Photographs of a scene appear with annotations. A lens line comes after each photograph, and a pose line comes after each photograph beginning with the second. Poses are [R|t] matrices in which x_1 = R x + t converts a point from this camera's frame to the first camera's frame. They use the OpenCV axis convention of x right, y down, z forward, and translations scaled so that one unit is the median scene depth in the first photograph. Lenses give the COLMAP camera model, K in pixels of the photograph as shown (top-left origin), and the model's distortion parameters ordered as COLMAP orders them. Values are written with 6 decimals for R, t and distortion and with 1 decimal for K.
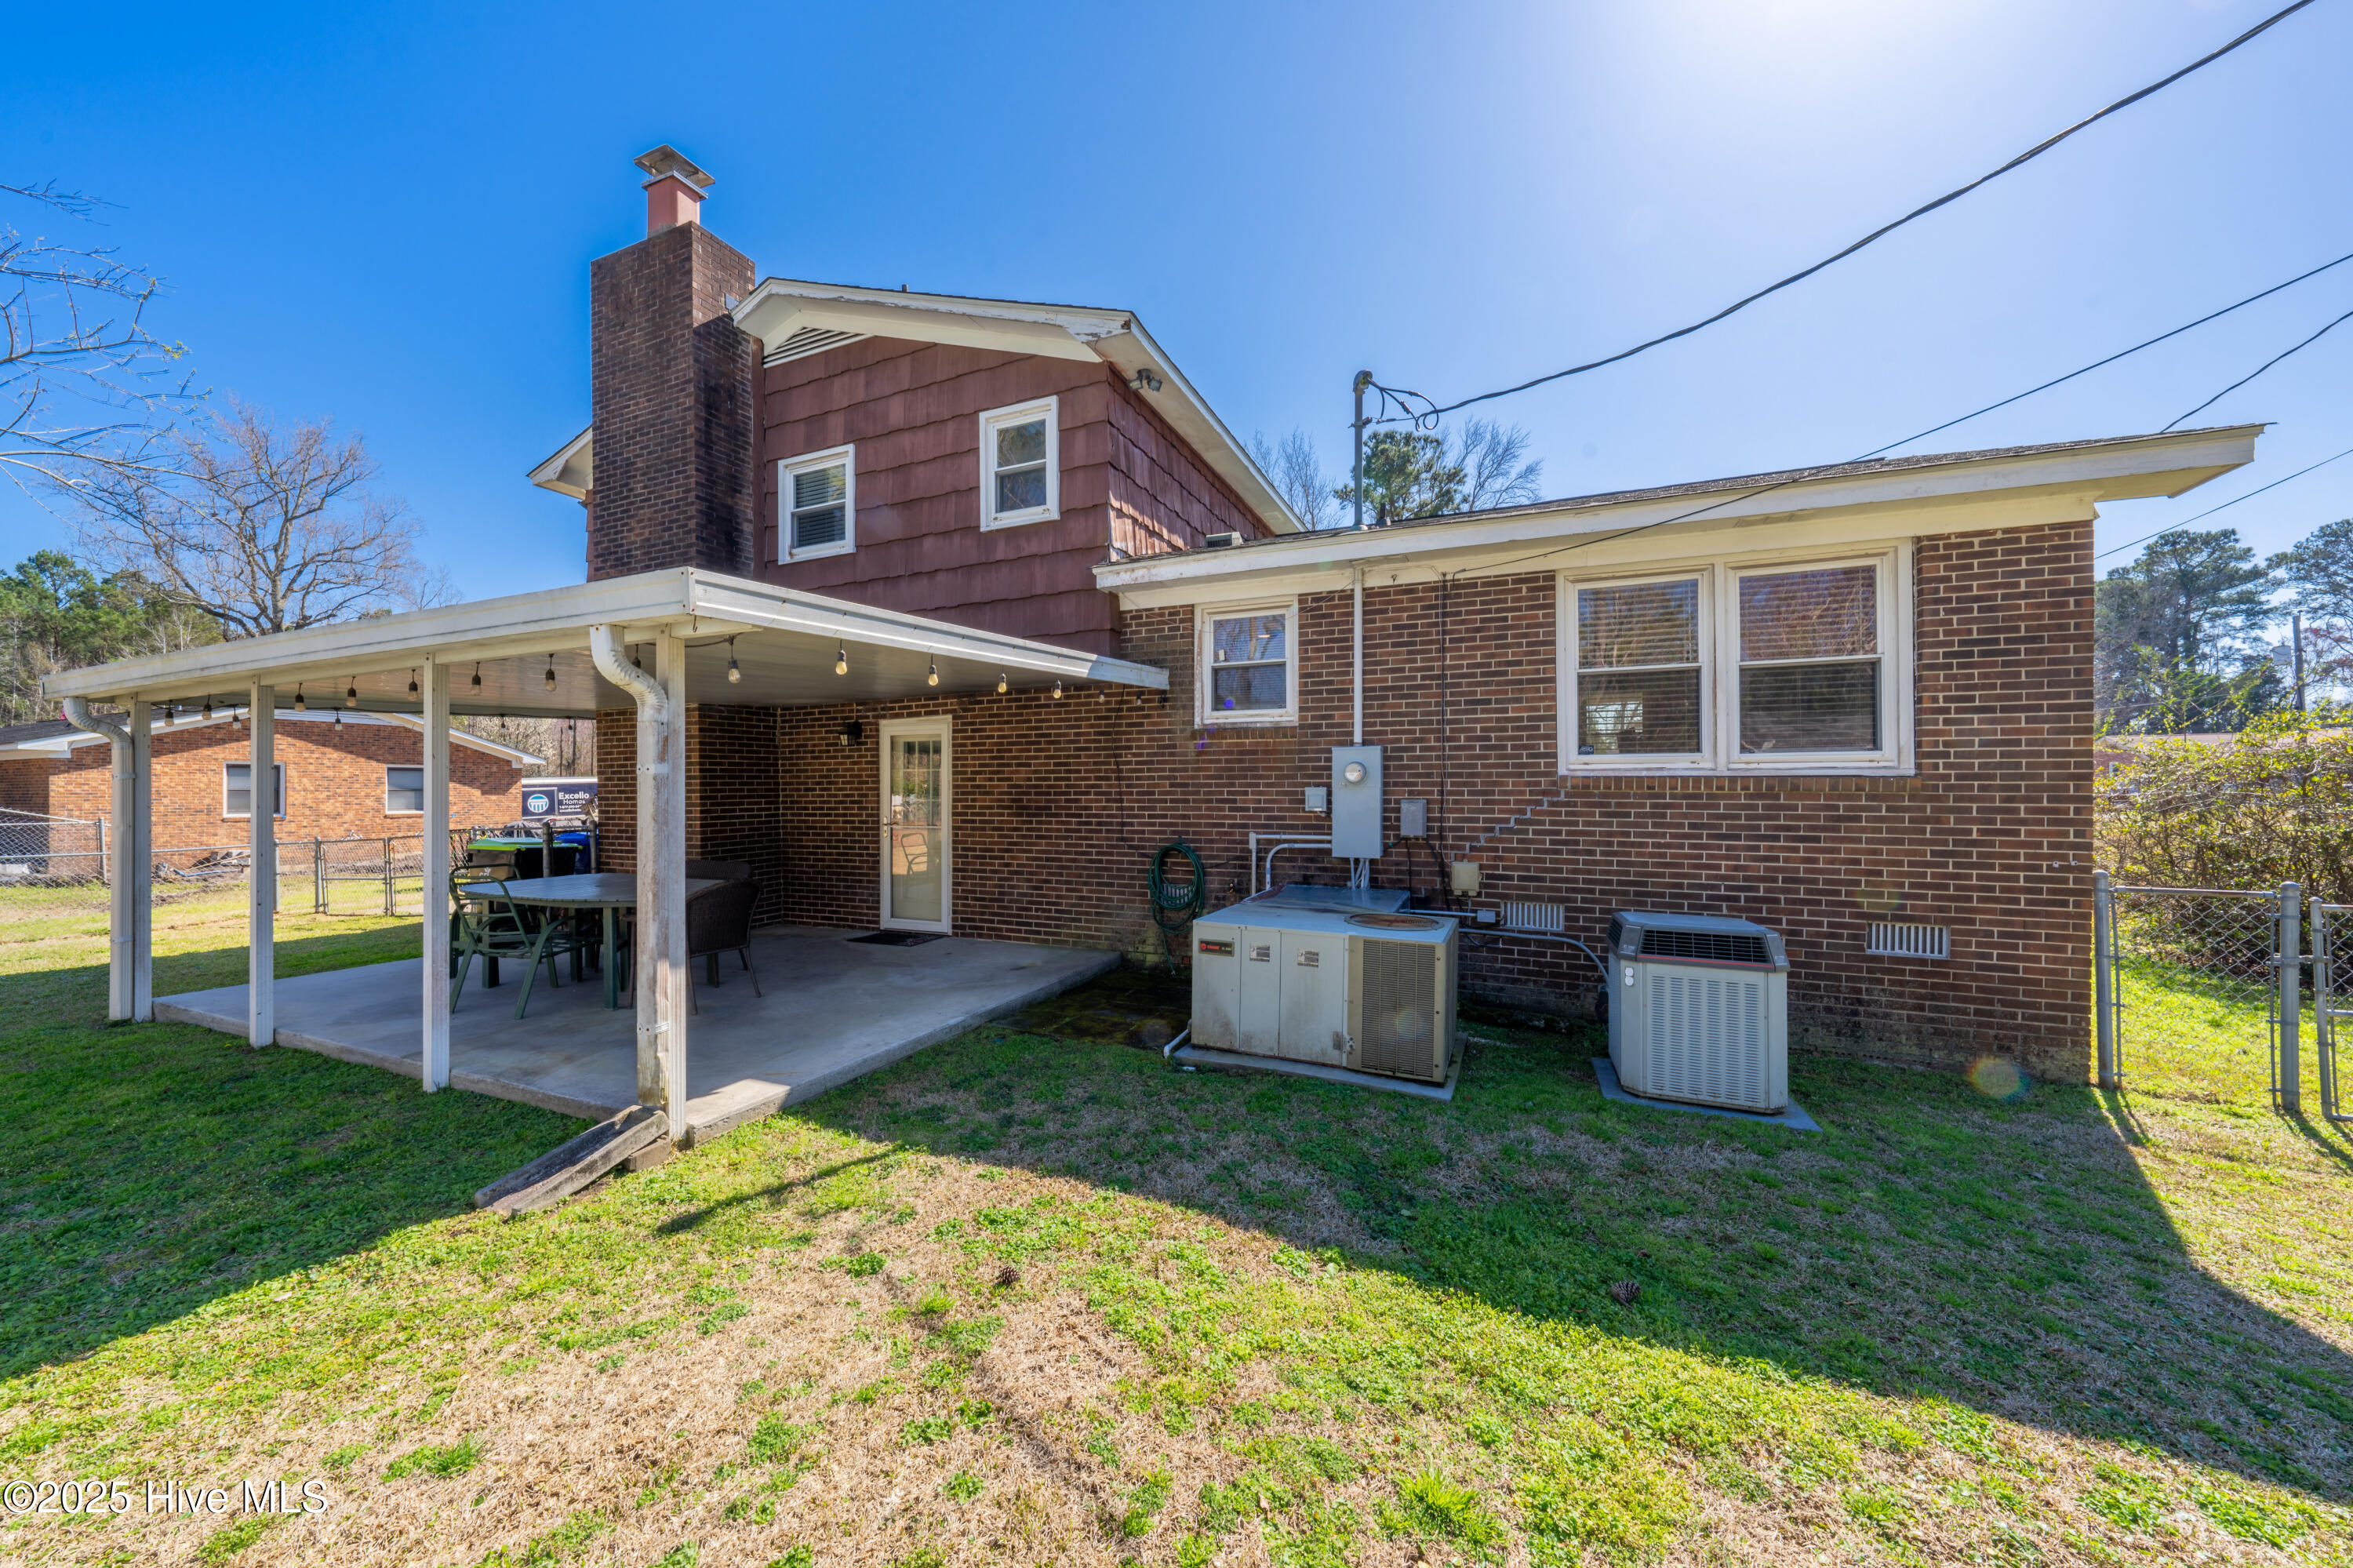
lens RADIAL K [[807.1, 0, 1176.5], [0, 807.1, 784.0], [0, 0, 1]] dist [-0.000978, -0.000059]
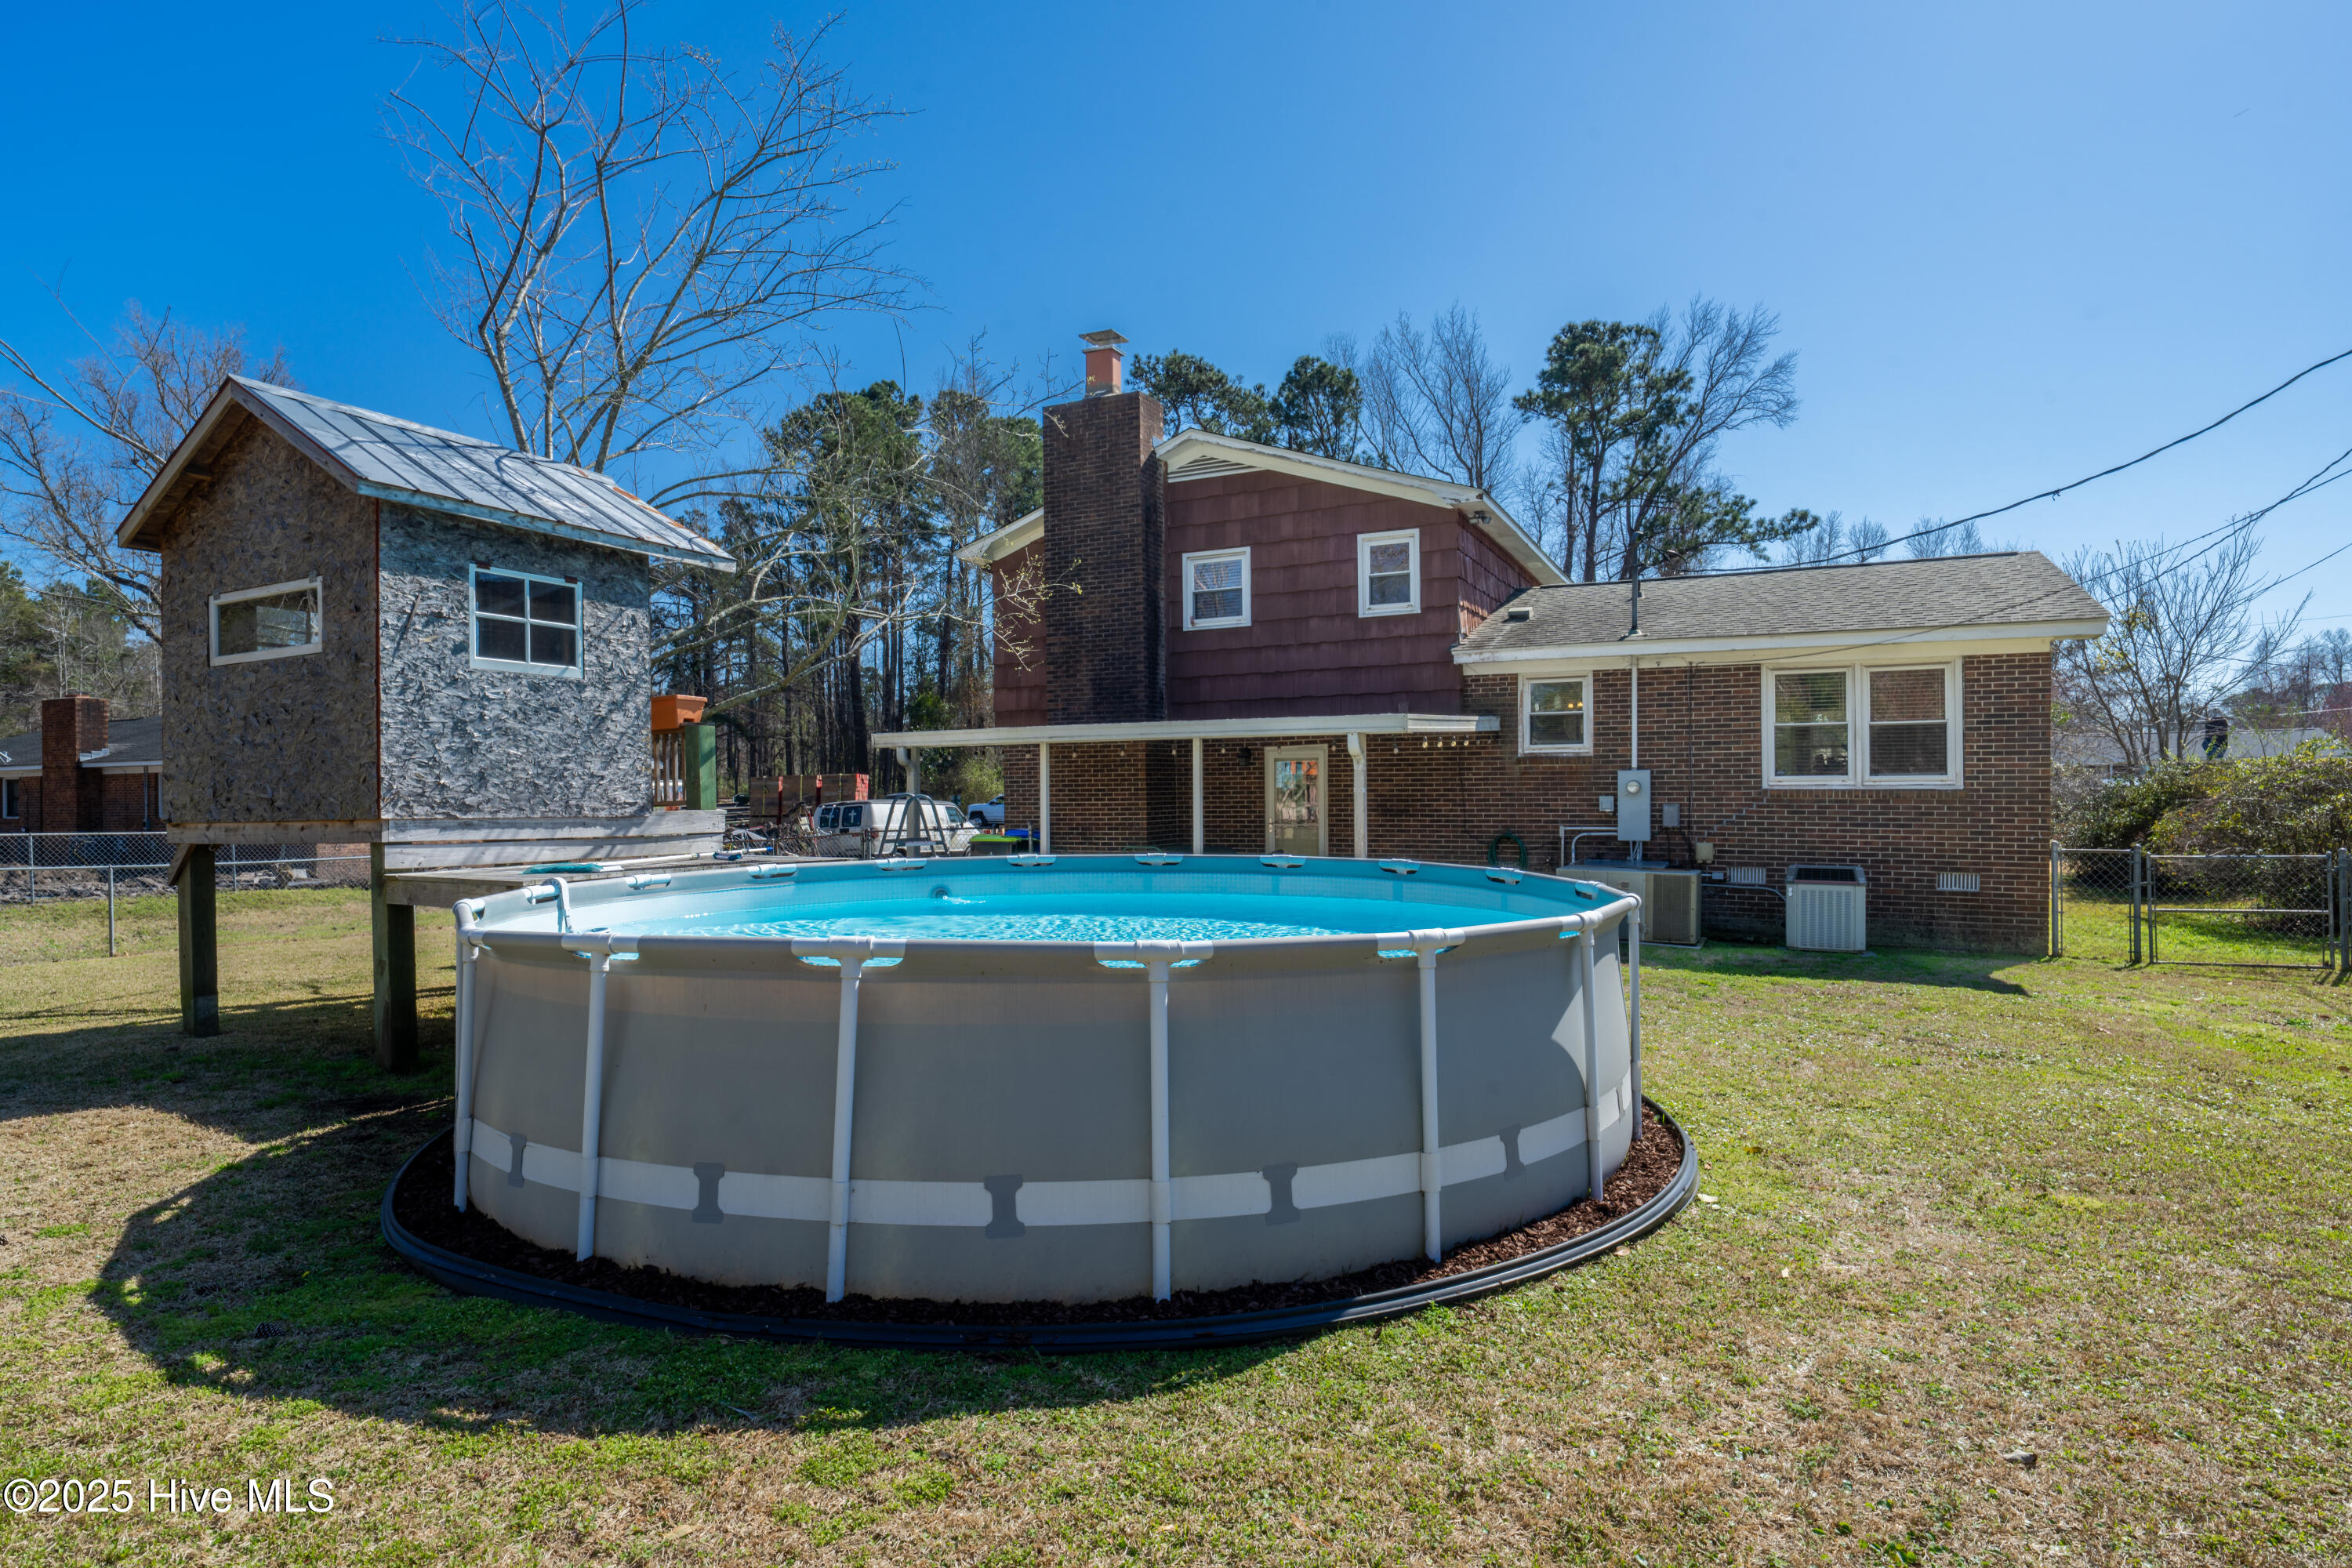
lens RADIAL K [[1223.4, 0, 1184.1], [0, 1223.4, 787.6], [0, 0, 1]] dist [-0.002995, -0.000303]
pose [[0.998878, -0.001150, -0.047344, -0.498248], [0.001169, 0.999999, 0.000376, -0.013457], [0.047344, -0.000431, 0.998879, -1.312969]]
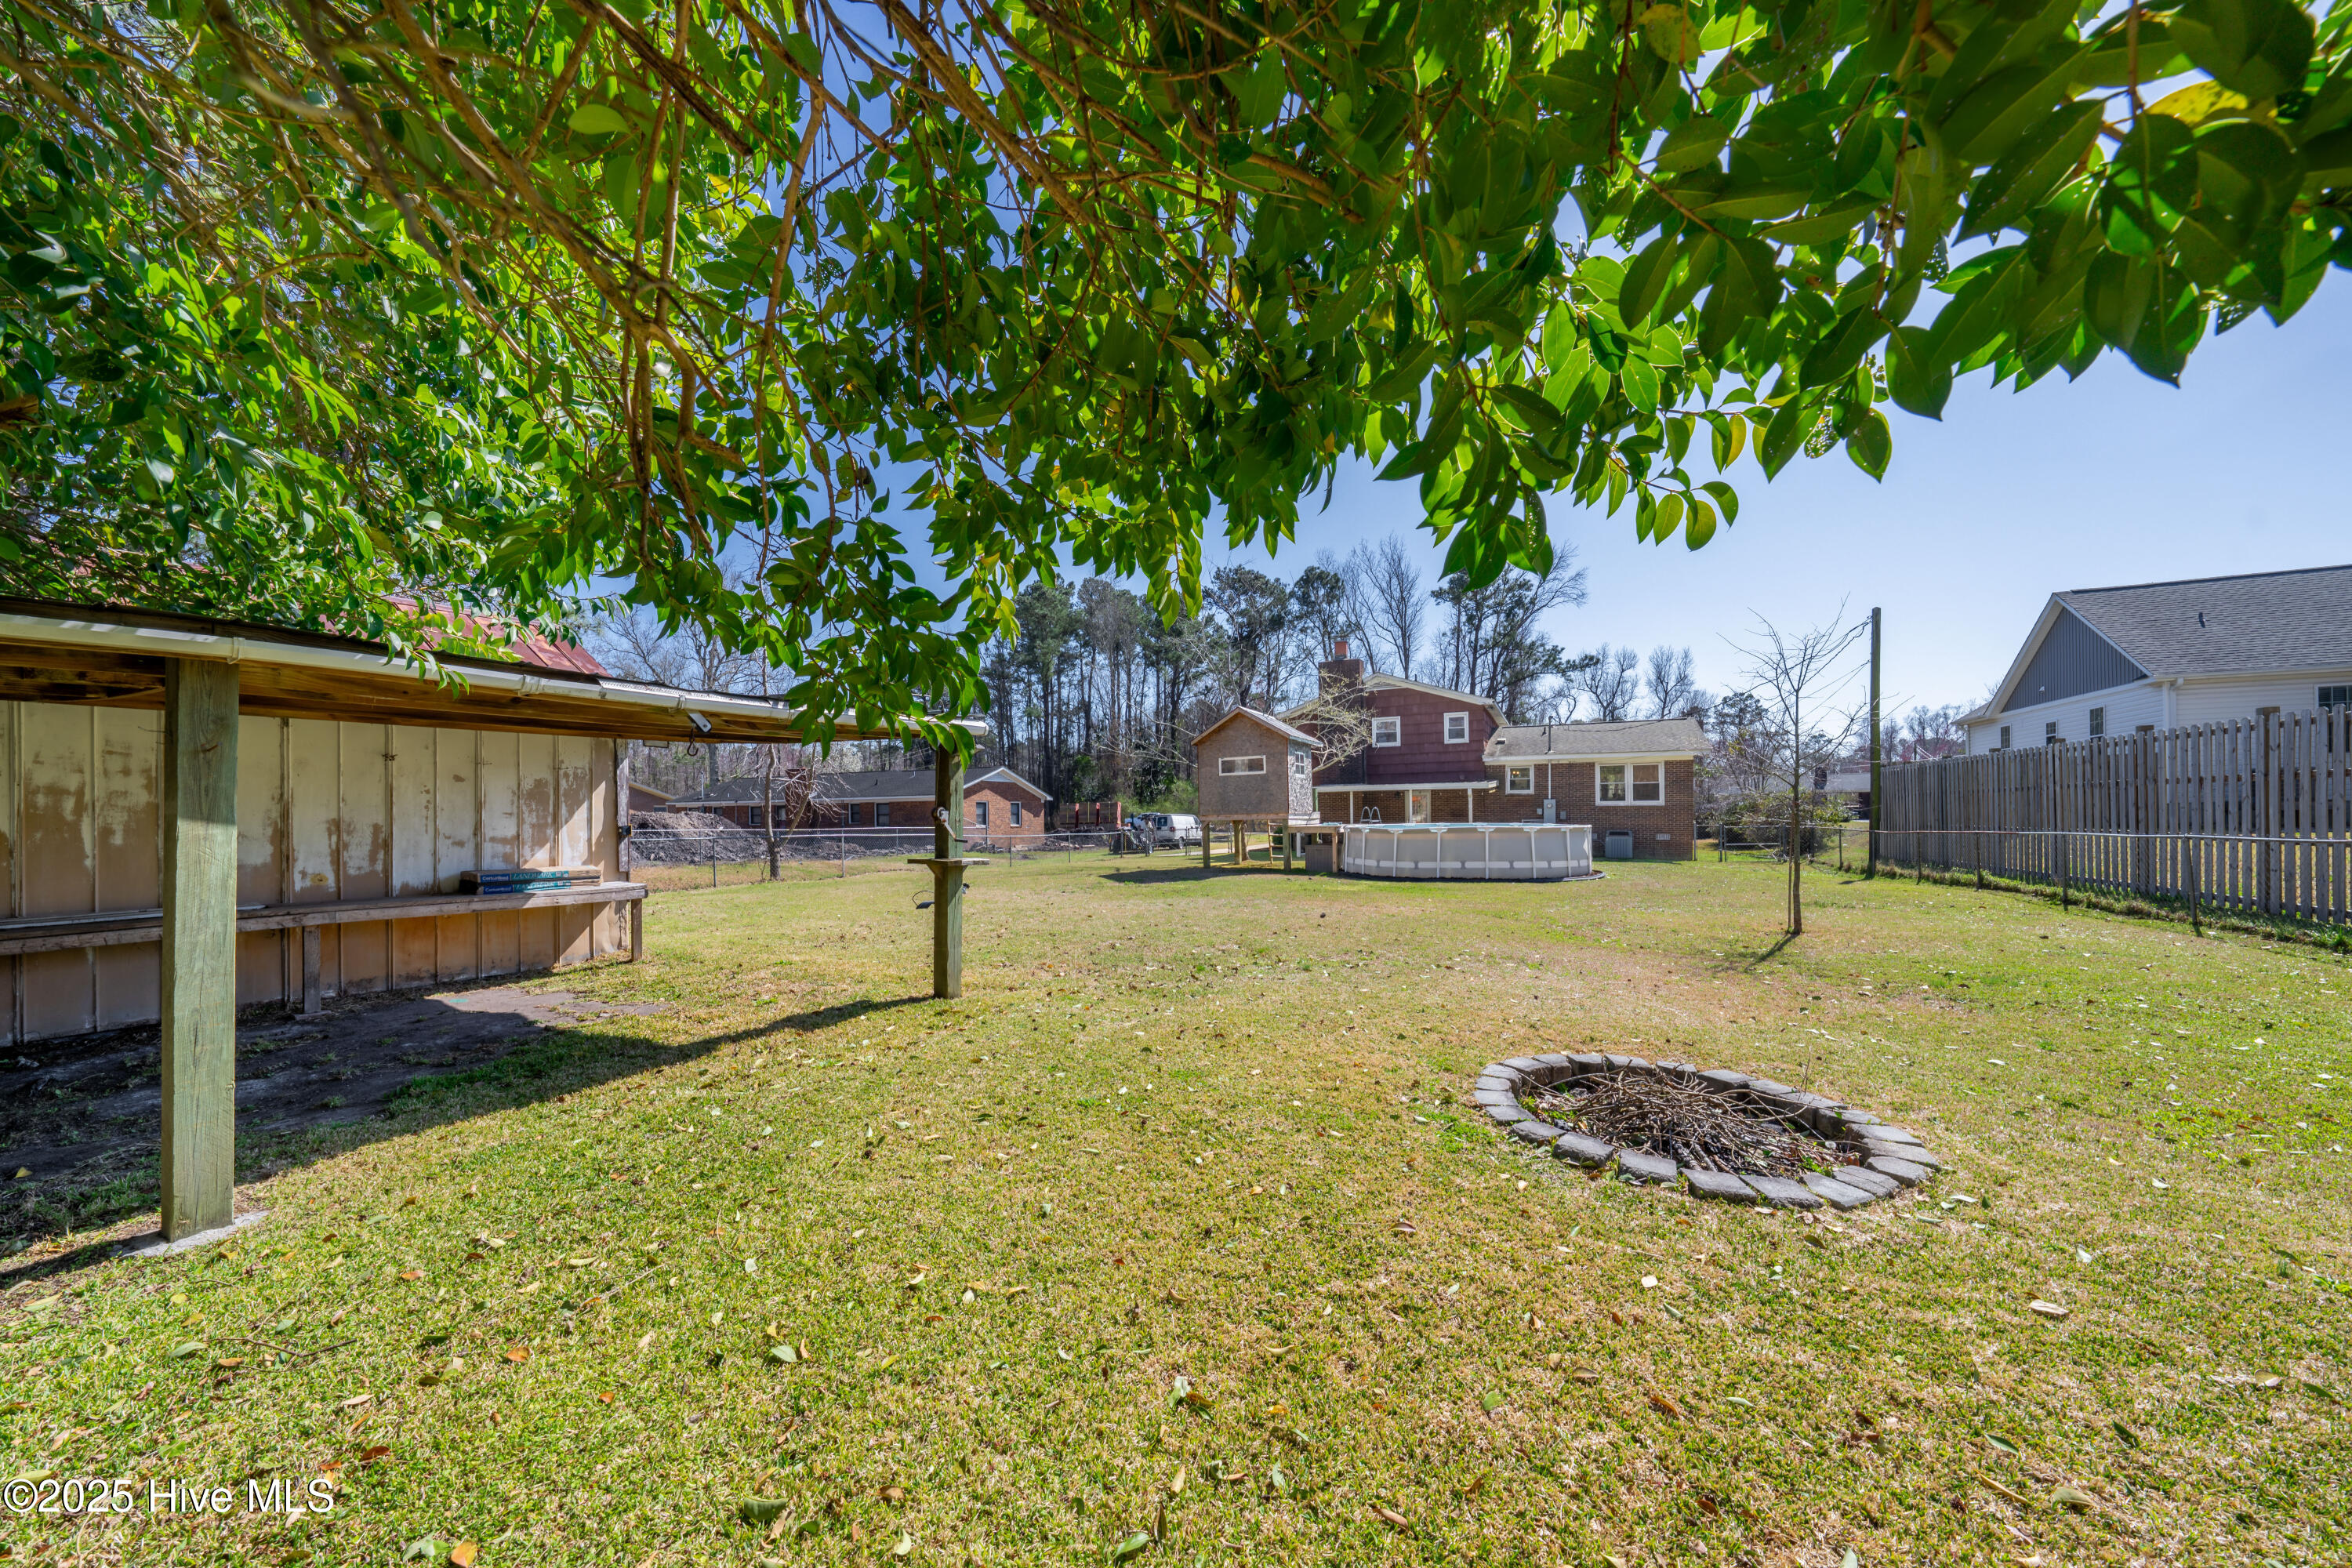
lens RADIAL K [[808.5, 0, 1177.1], [0, 808.5, 815.7], [0, 0, 1]] dist [0.000001, -0.000008]
pose [[0.999101, -0.005837, -0.041982, -1.518780], [0.006138, 0.999956, 0.007054, -0.001159], [0.041939, -0.007305, 0.999093, -3.275405]]
